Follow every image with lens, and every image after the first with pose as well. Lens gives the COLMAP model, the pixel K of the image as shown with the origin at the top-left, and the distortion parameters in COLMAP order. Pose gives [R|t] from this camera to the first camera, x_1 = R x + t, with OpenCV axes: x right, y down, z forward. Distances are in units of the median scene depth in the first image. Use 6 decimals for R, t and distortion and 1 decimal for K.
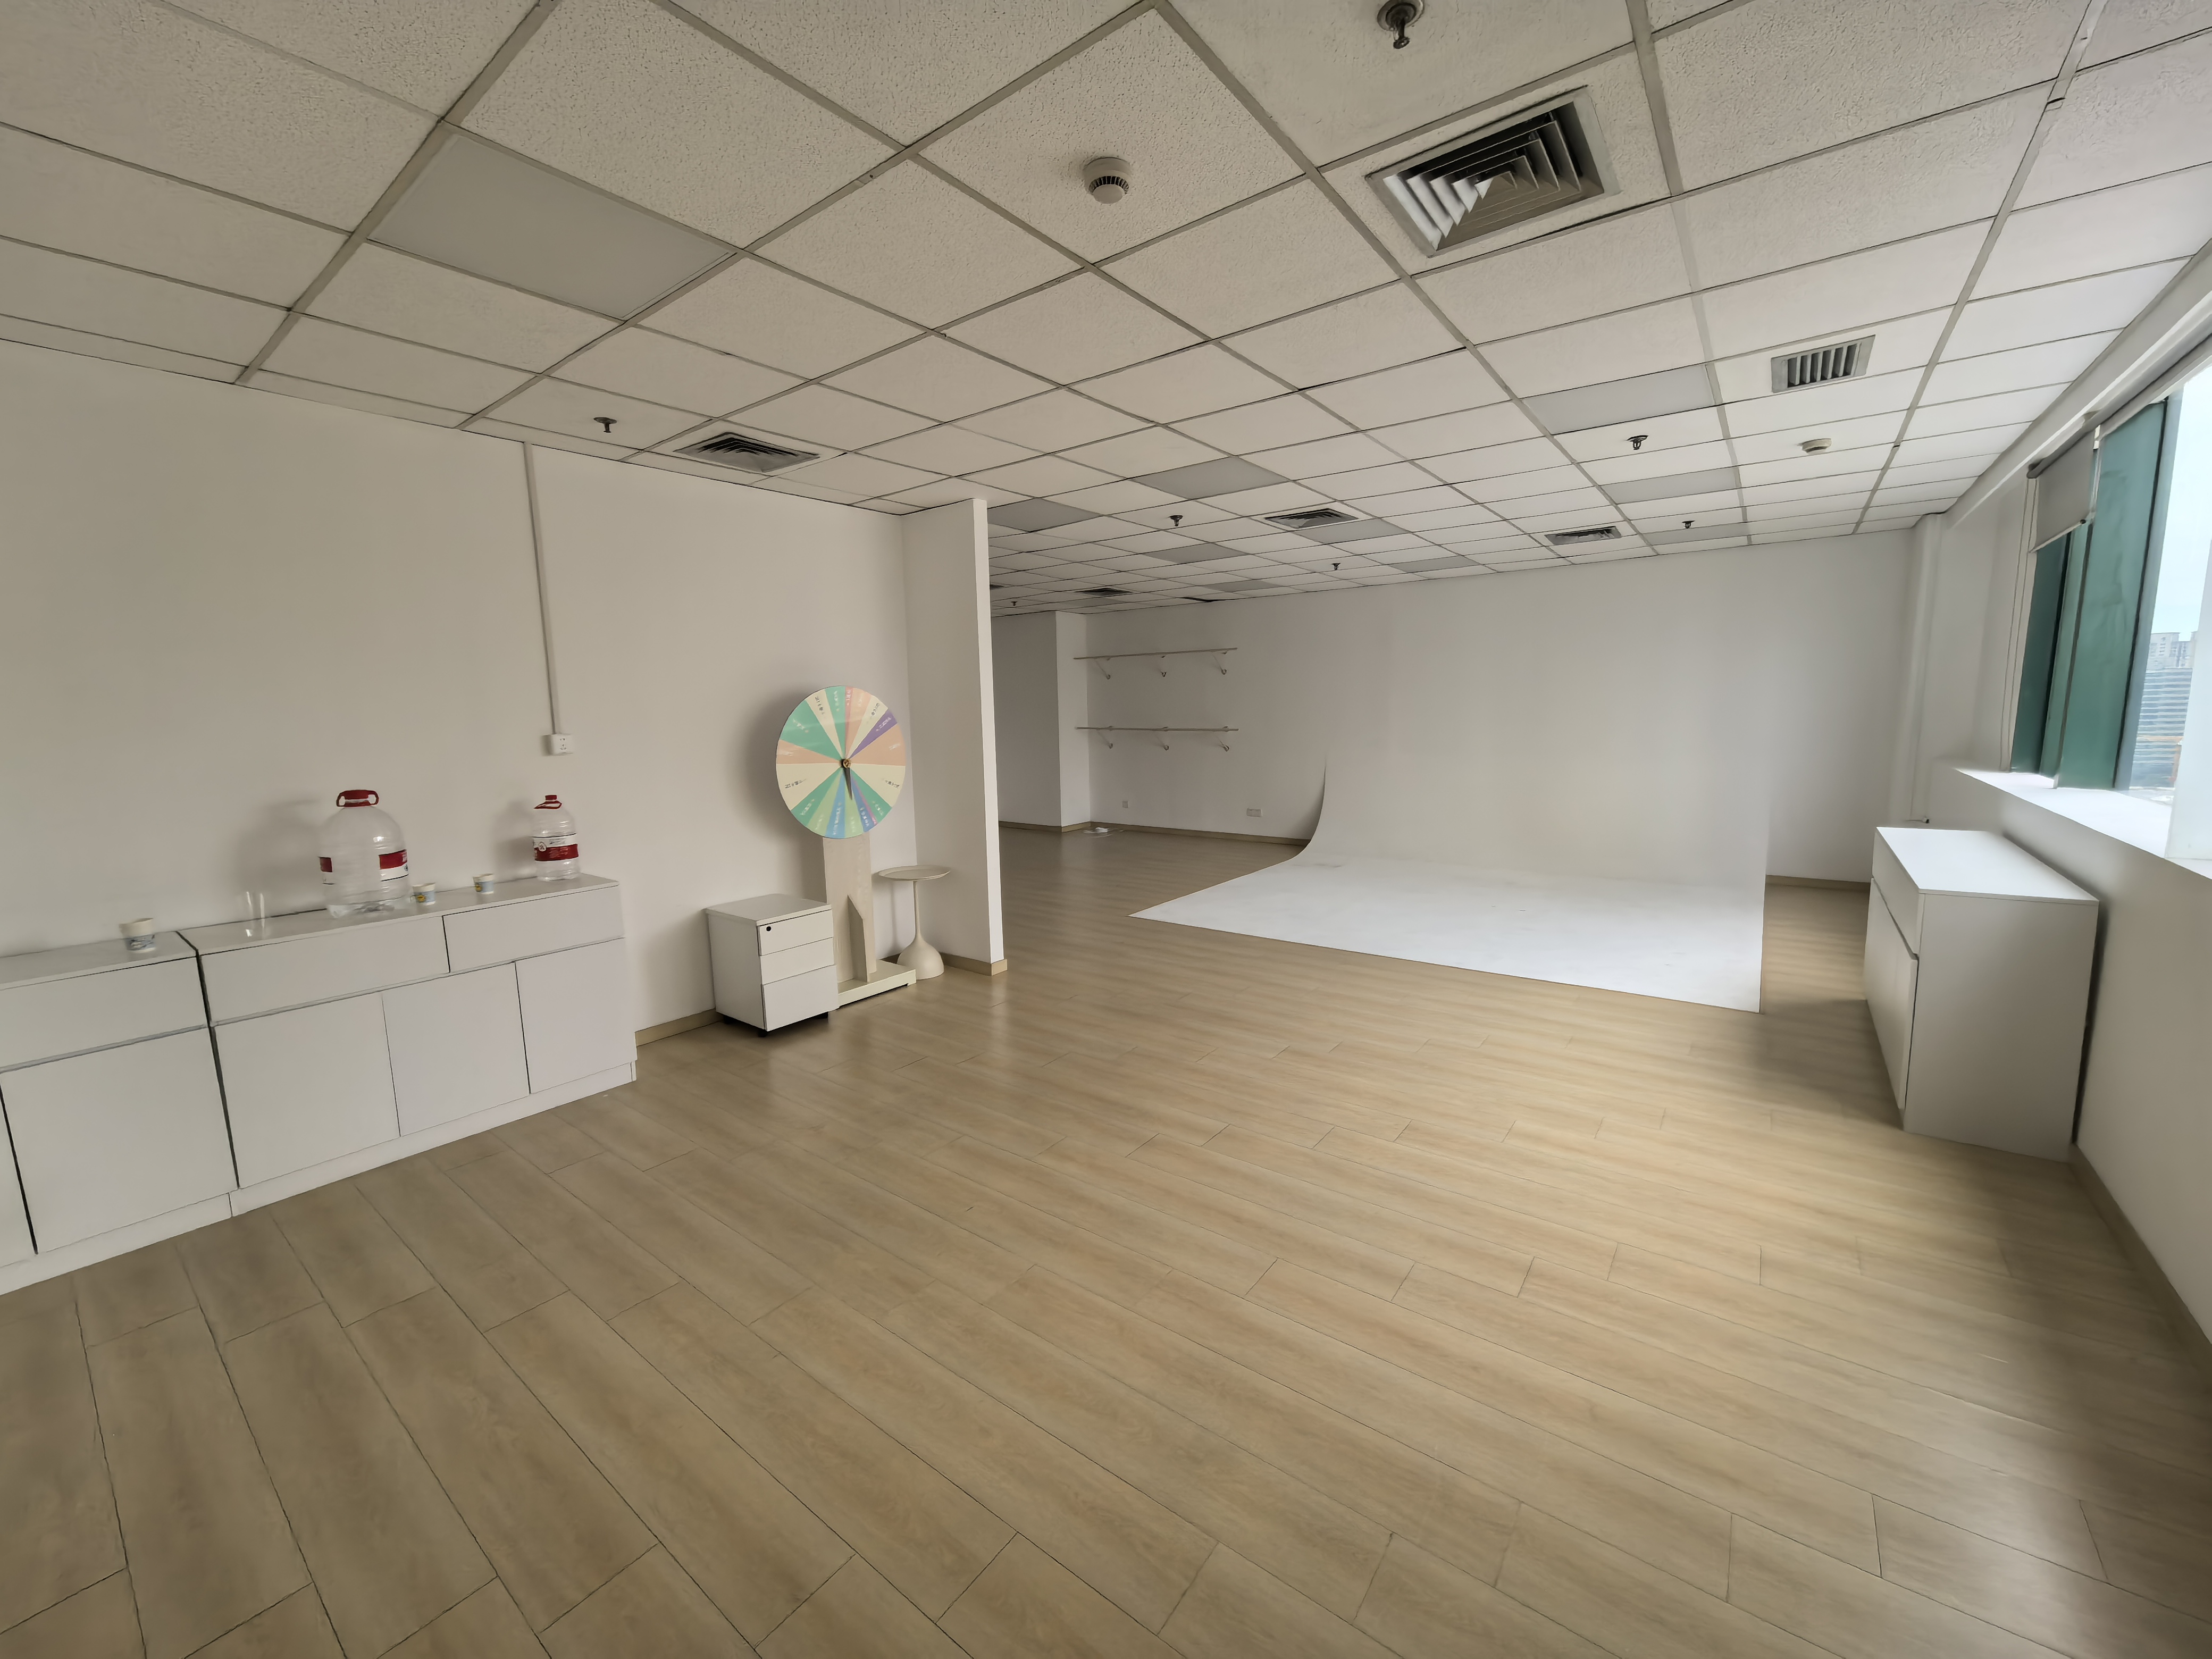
lens RADIAL K [[875.2, 0, 1114.2], [0, 875.2, 833.9], [0, 0, 1]] dist [-0.002947, 0.001458]
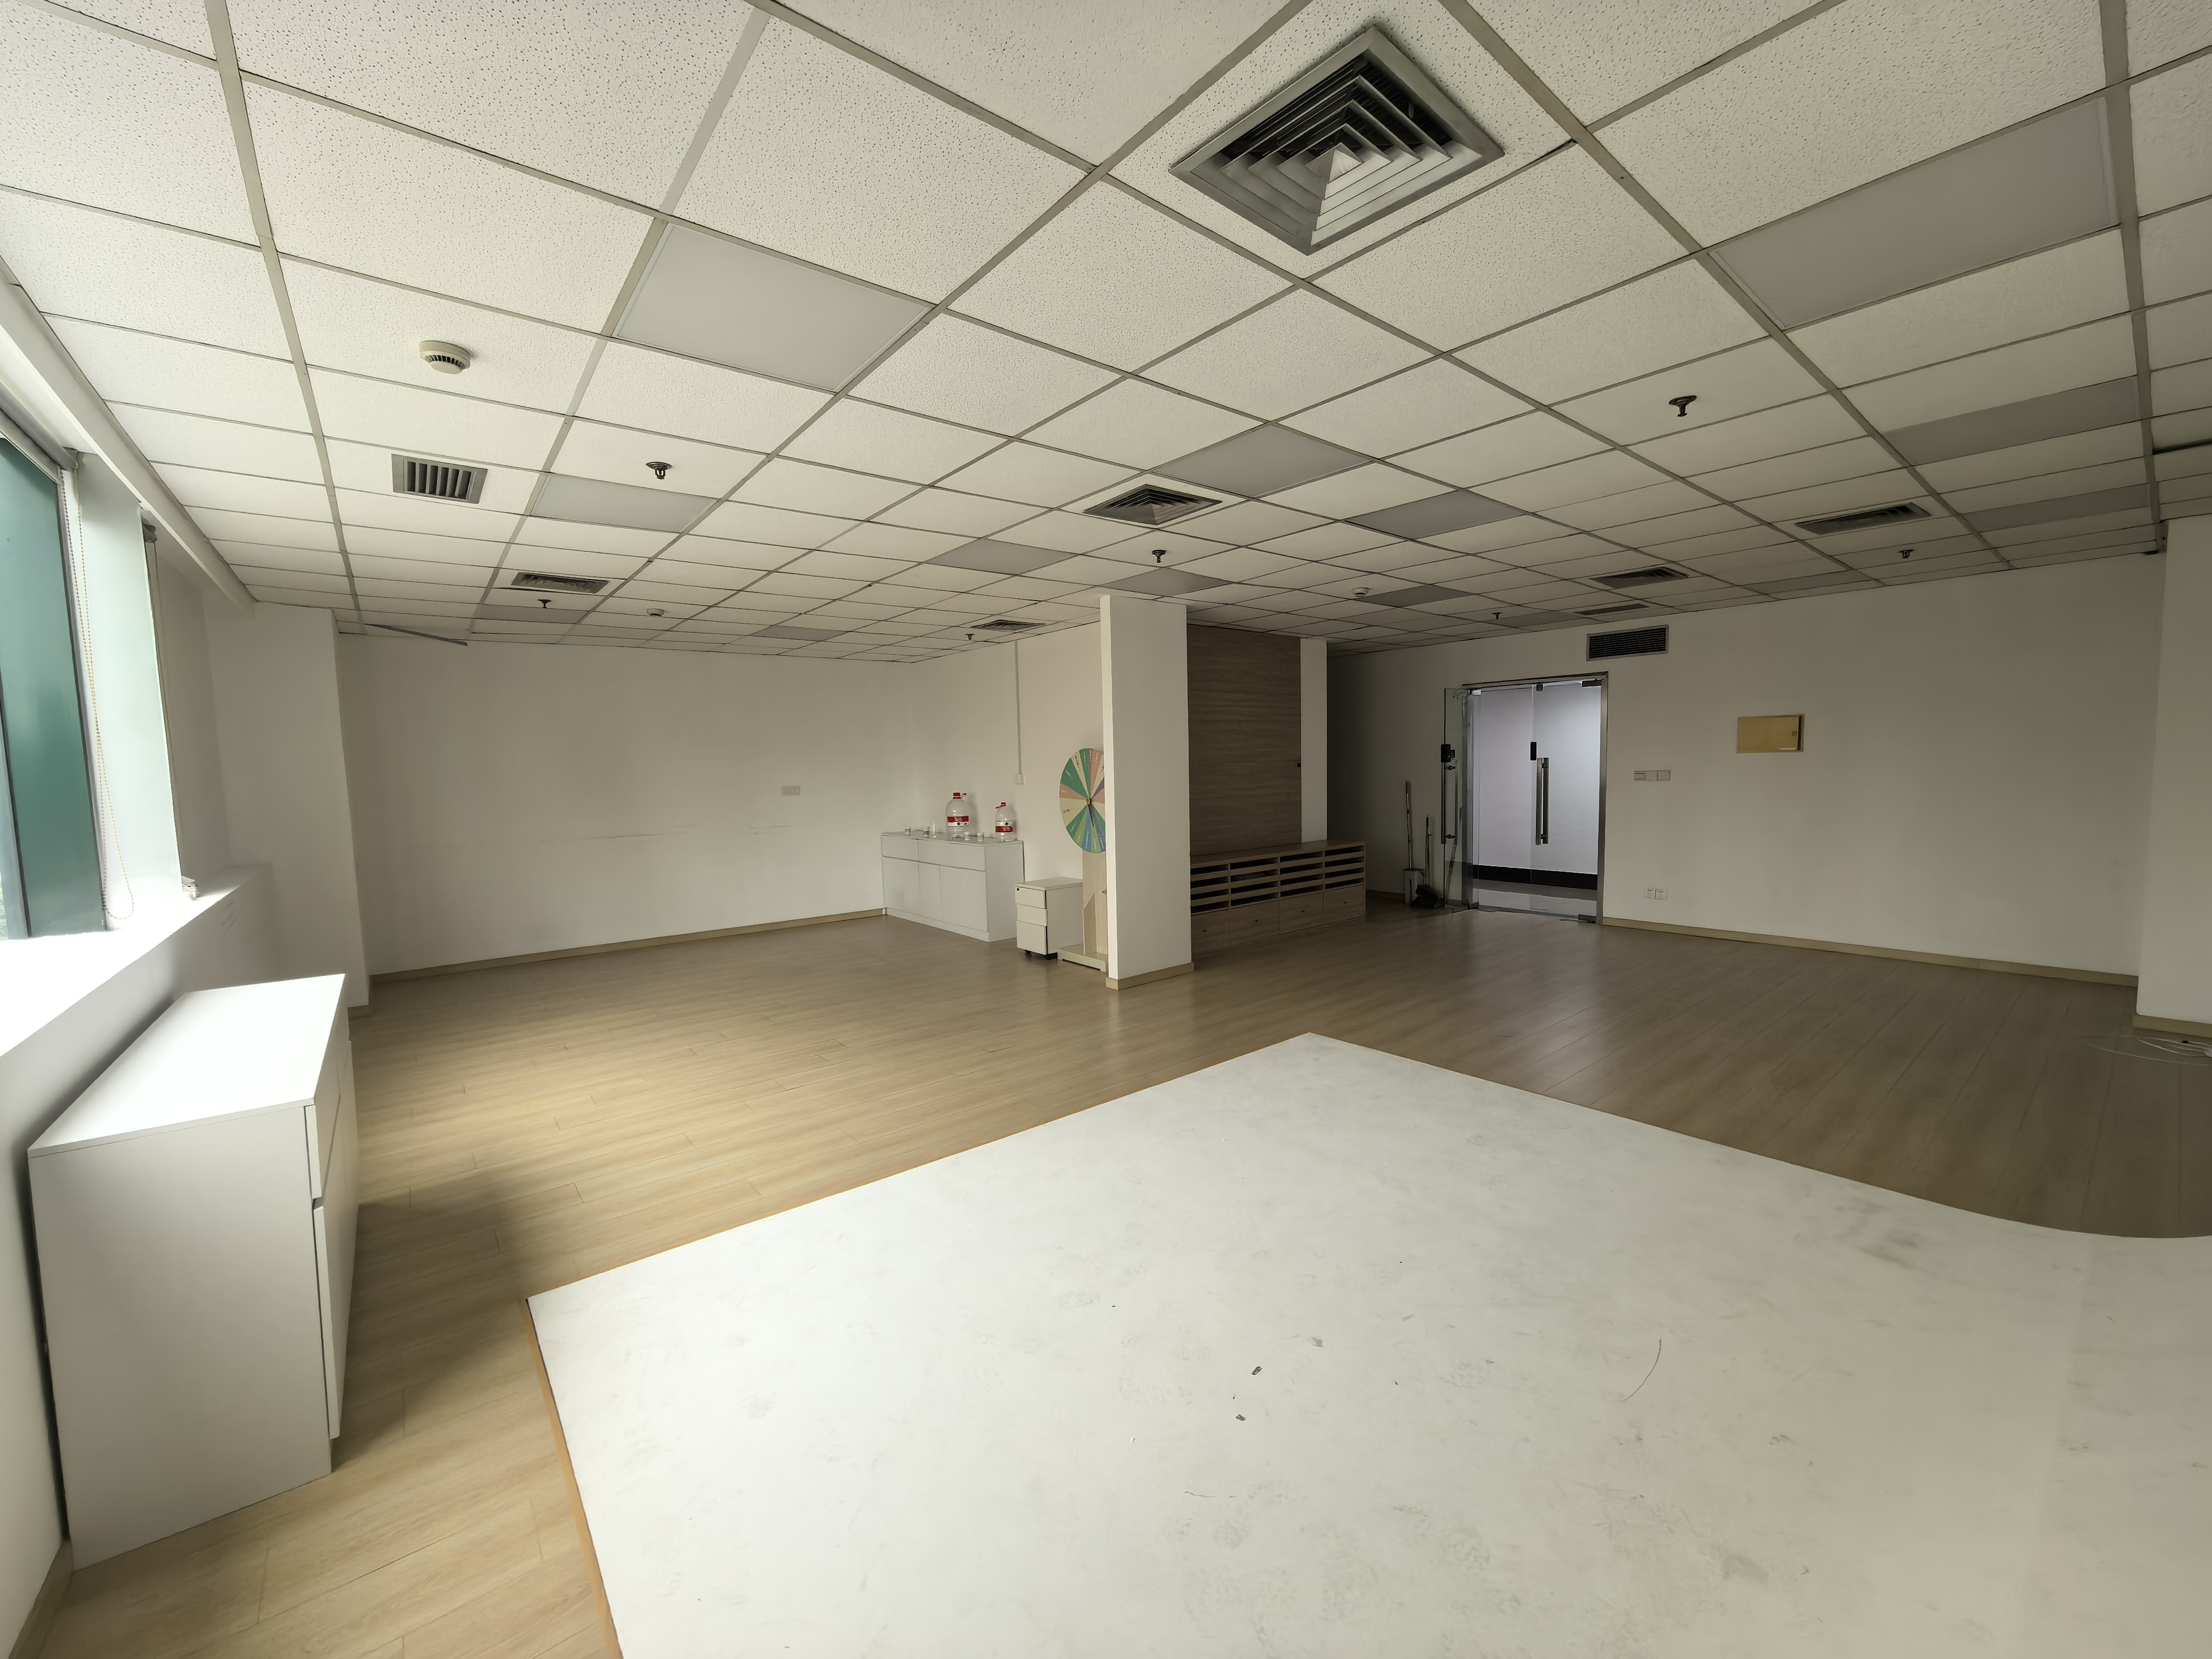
lens RADIAL K [[875.2, 0, 1103.3], [0, 875.2, 832.5], [0, 0, 1]] dist [-0.002947, 0.001458]
pose [[-0.238577, 0.107753, -0.965127, 1.218142], [-0.112974, 0.983998, 0.137786, -0.259082], [0.964530, 0.141907, -0.222586, 1.500447]]
